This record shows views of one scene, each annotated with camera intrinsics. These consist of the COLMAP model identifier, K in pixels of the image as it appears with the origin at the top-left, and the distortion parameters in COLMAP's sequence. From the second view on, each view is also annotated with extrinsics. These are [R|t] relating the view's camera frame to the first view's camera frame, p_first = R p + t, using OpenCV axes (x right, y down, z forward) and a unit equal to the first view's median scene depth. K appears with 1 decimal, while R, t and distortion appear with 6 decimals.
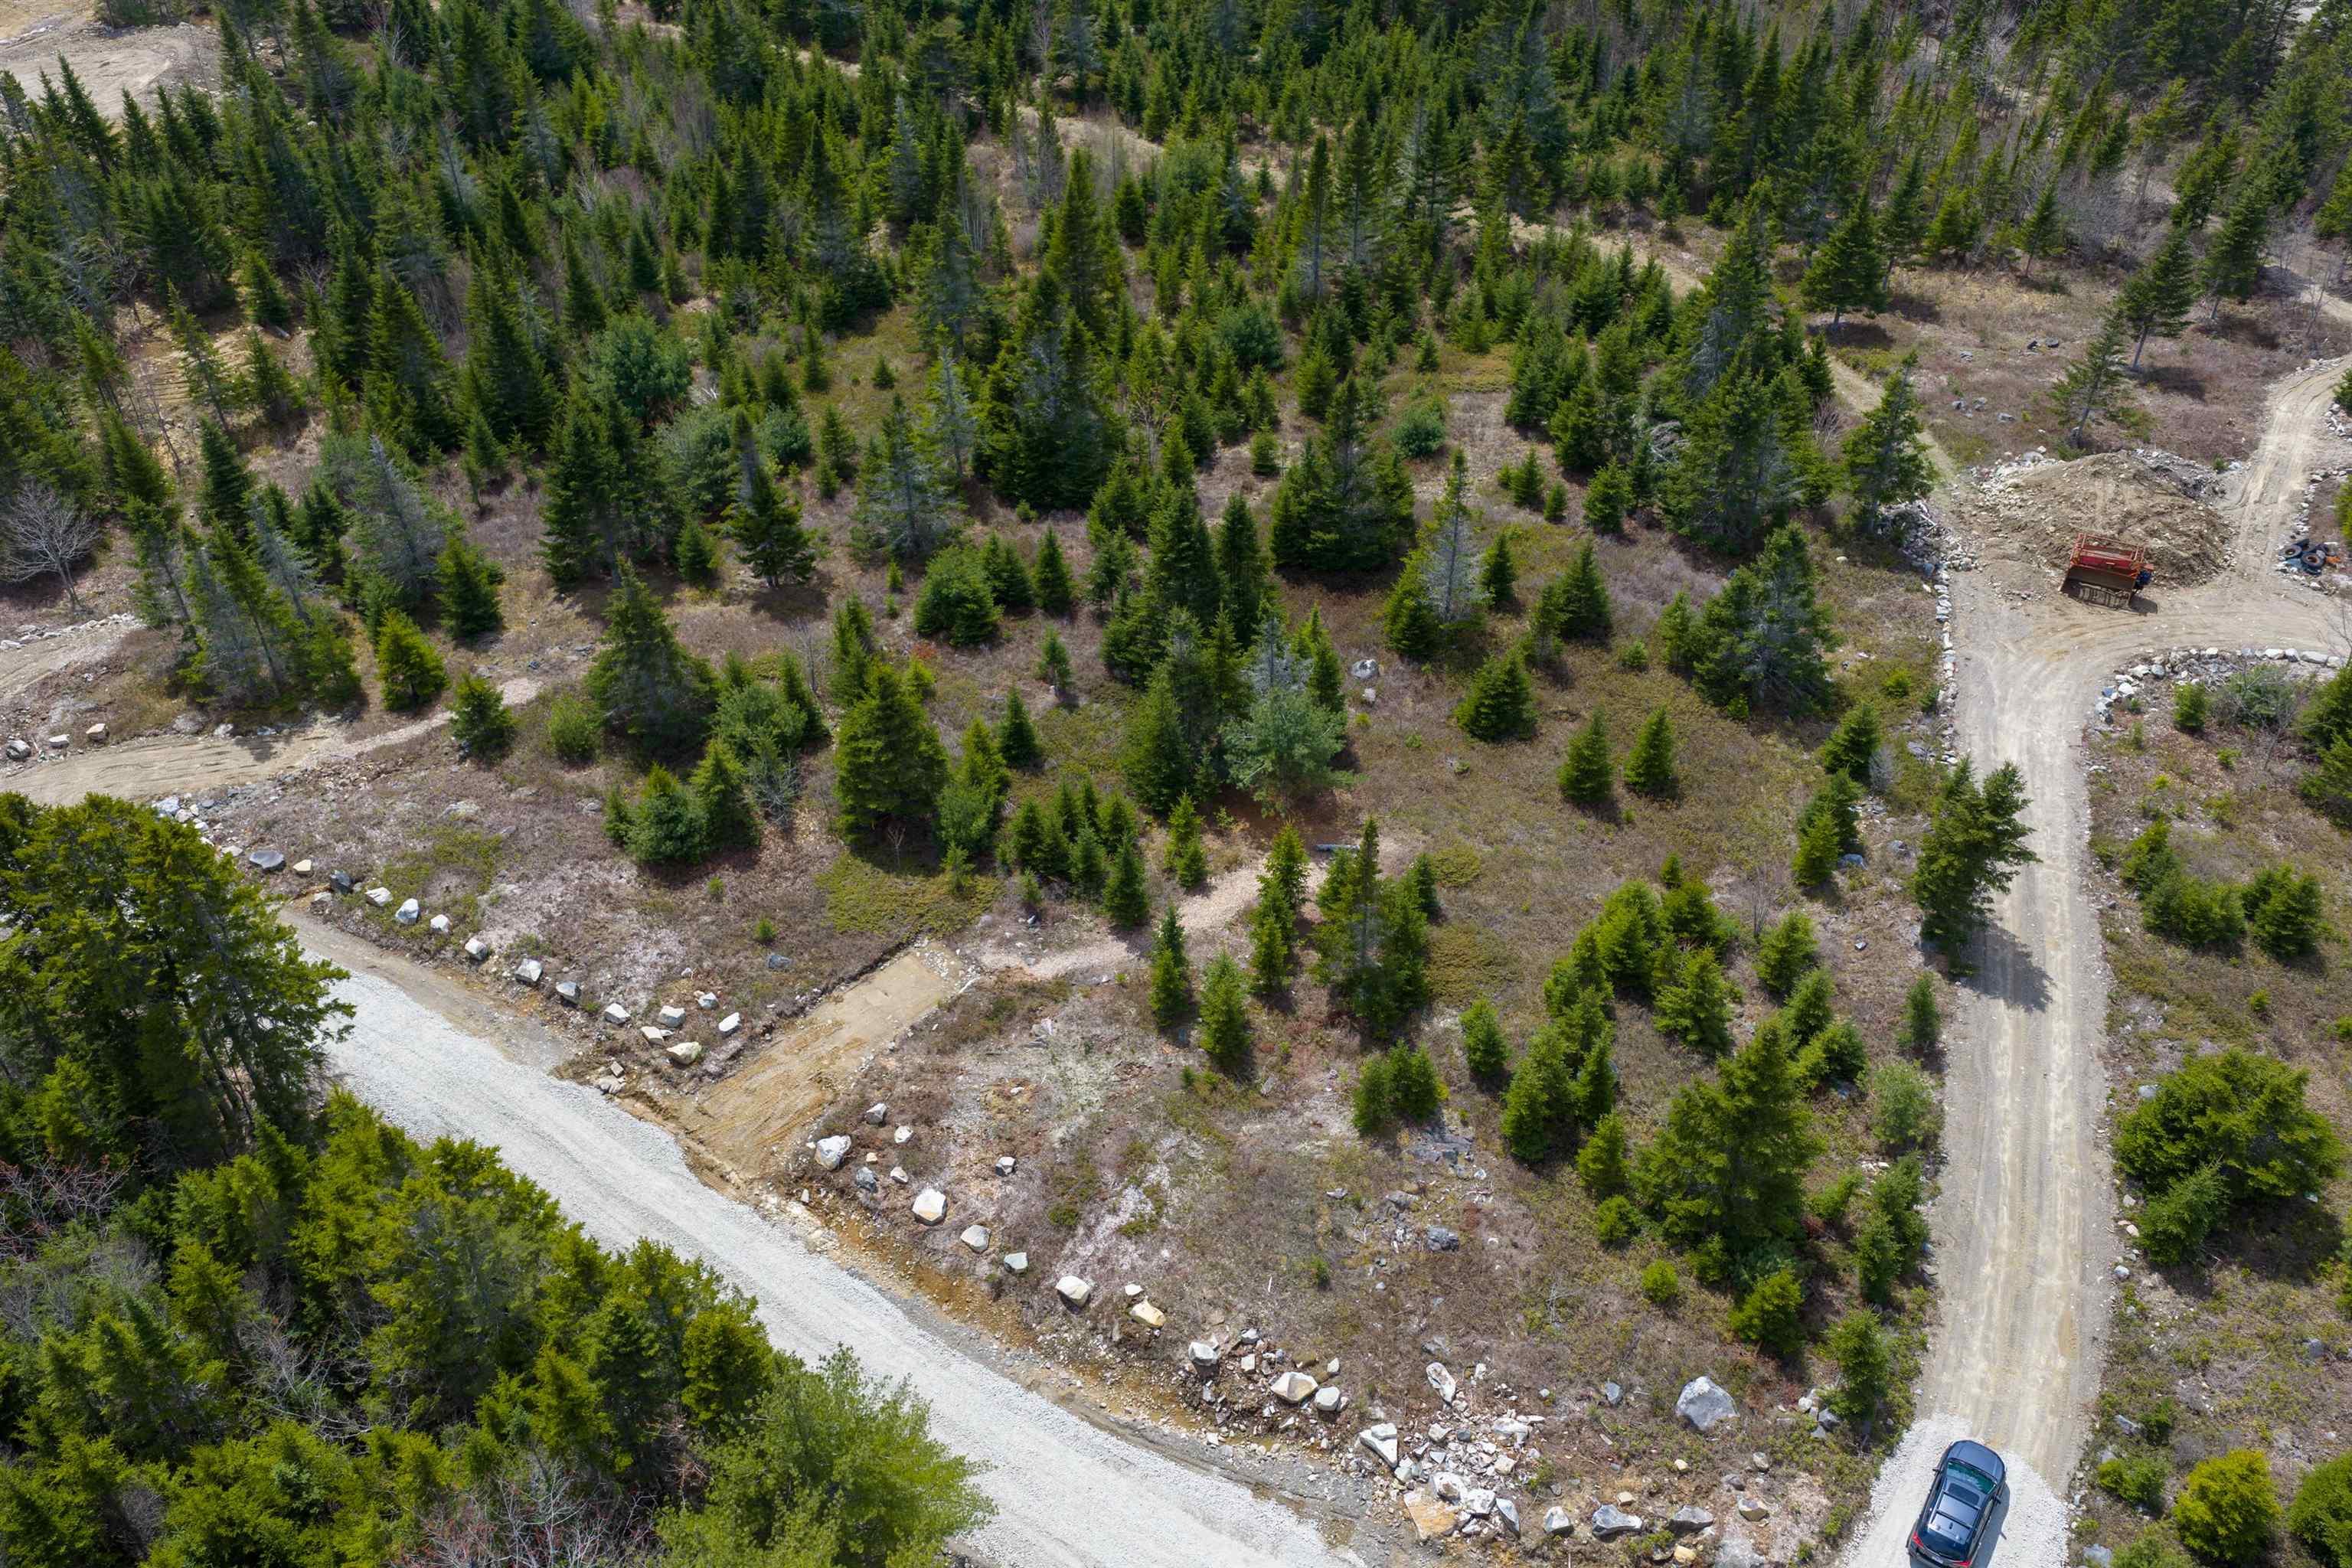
lens RADIAL K [[1956.0, 0, 1176.0], [0, 1956.0, 784.0], [0, 0, 1]] dist [0.003474, -0.010787]
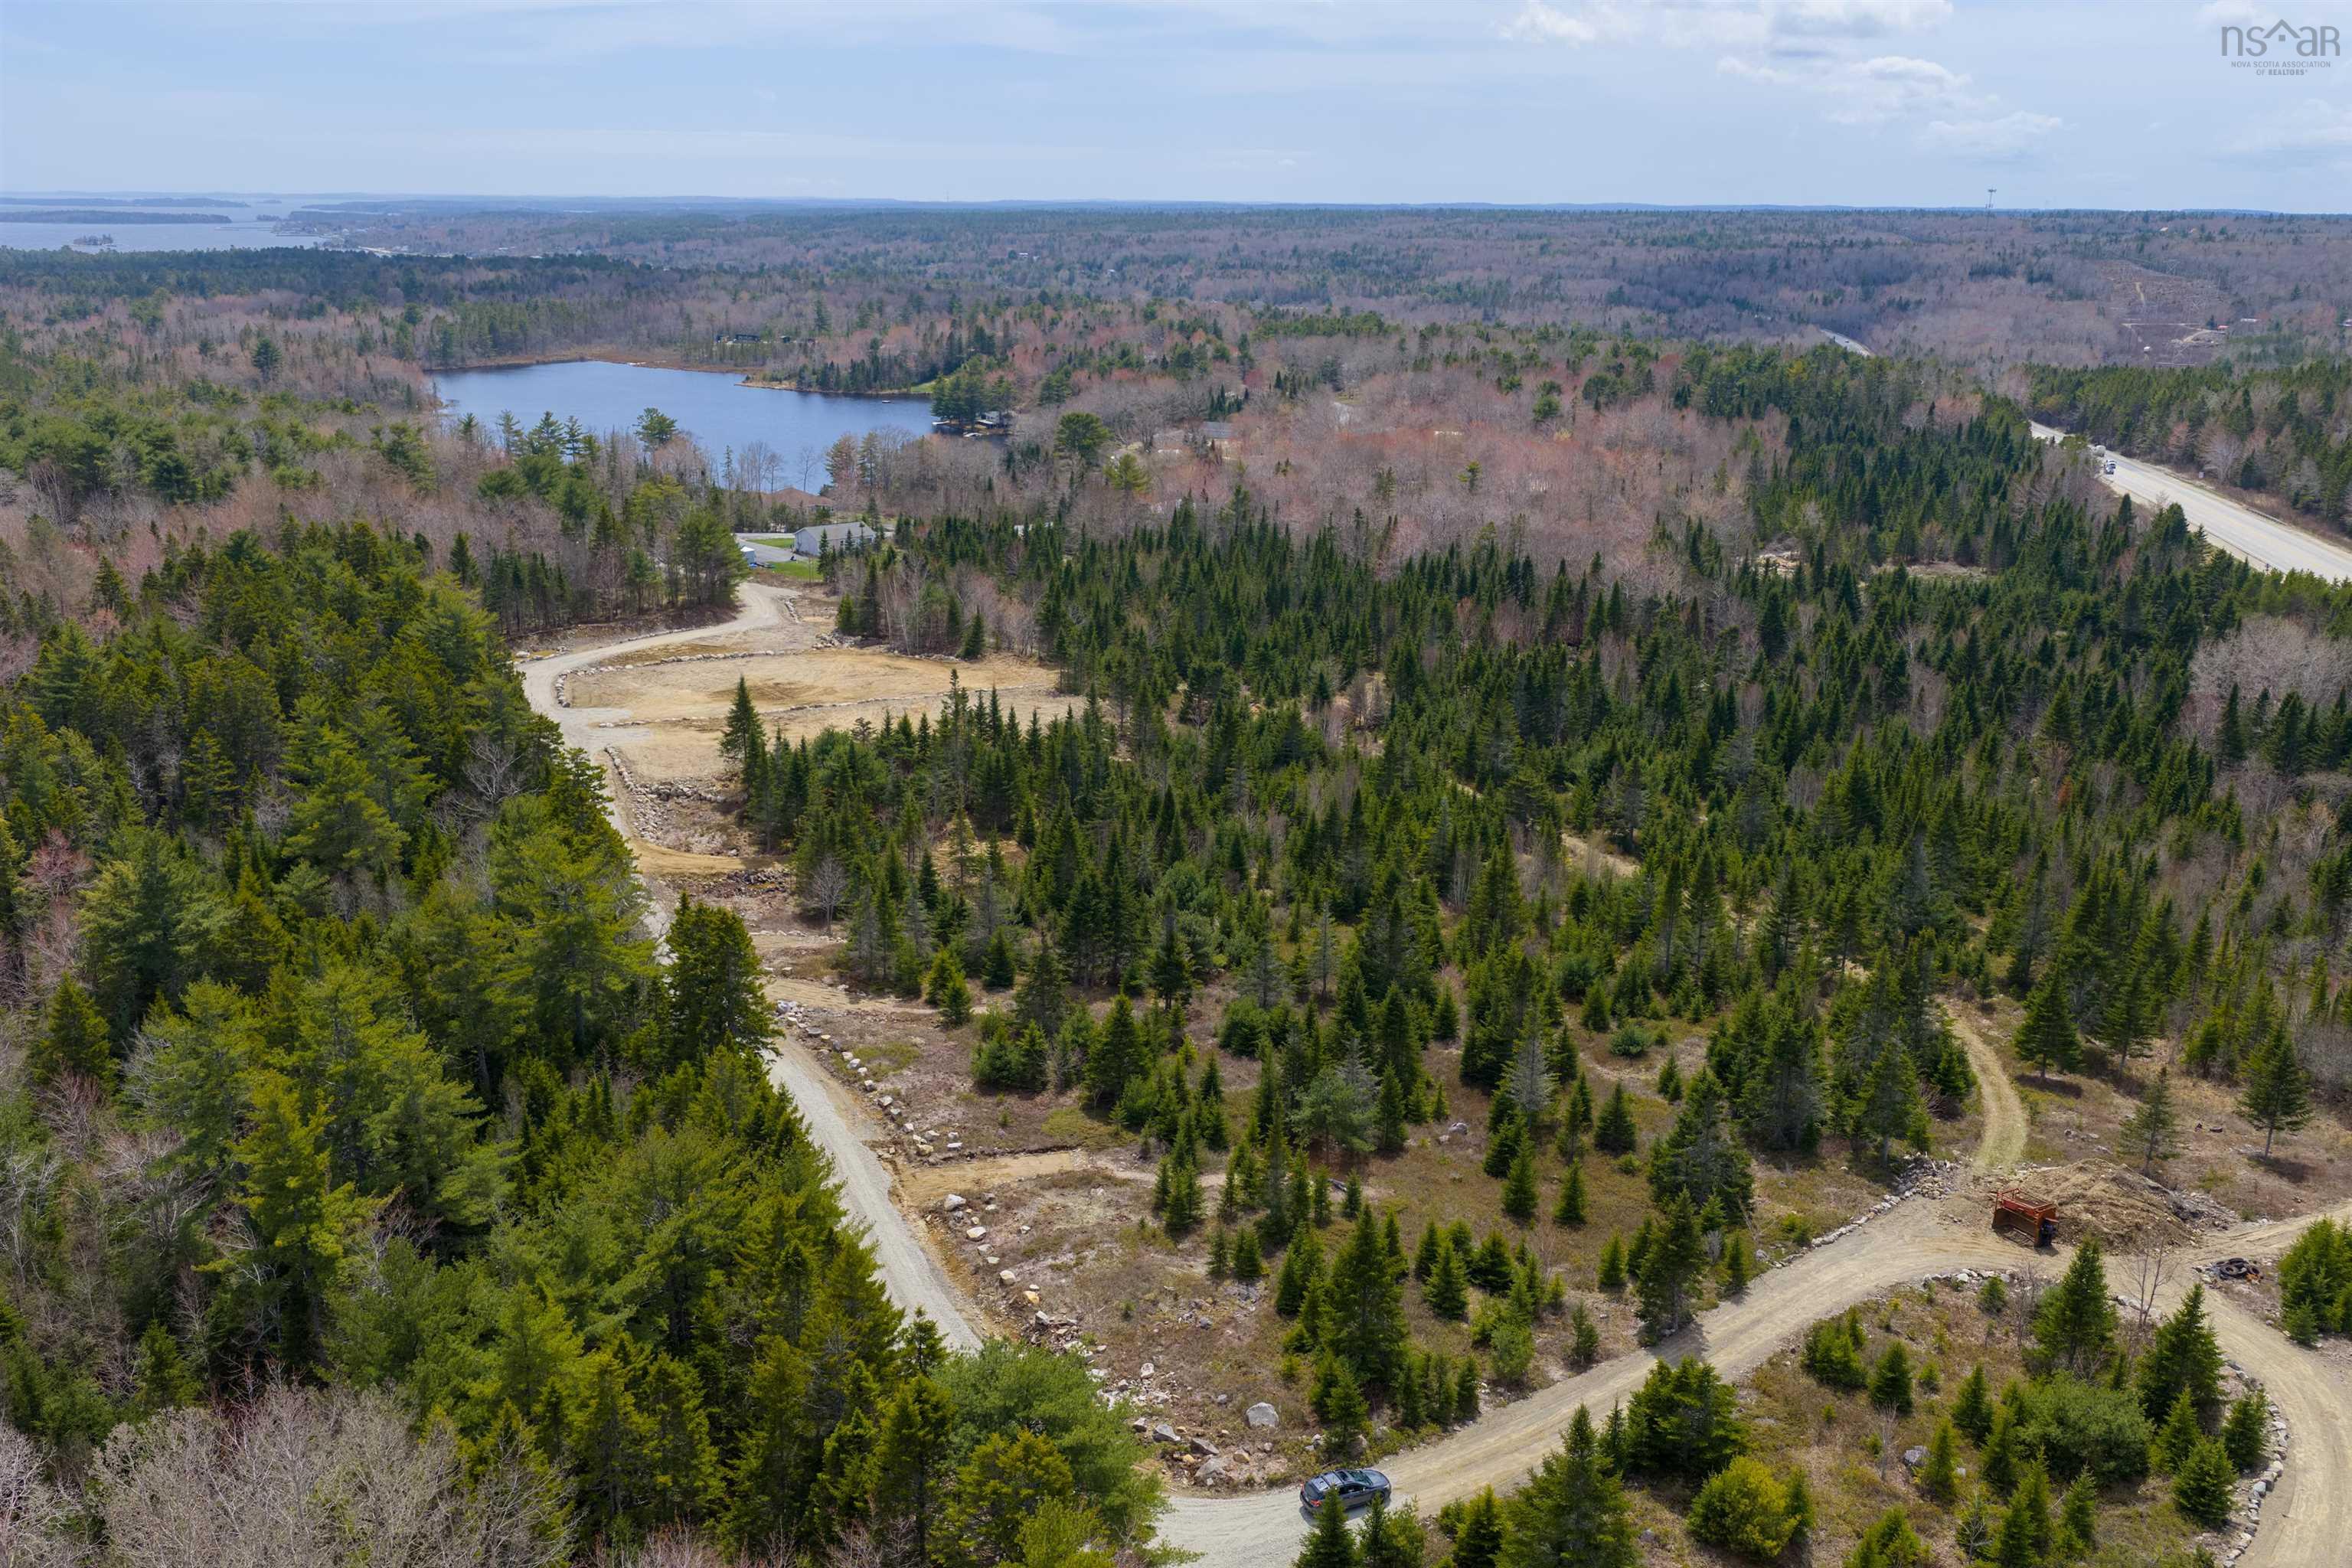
lens RADIAL K [[1989.6, 0, 1173.8], [0, 1989.6, 751.3], [0, 0, 1]] dist [-0.002203, -0.006608]
pose [[0.848164, 0.165870, -0.503095, 0.788900], [-0.366360, 0.869638, -0.330925, 0.338983], [0.382620, 0.464992, 0.798364, -0.517355]]
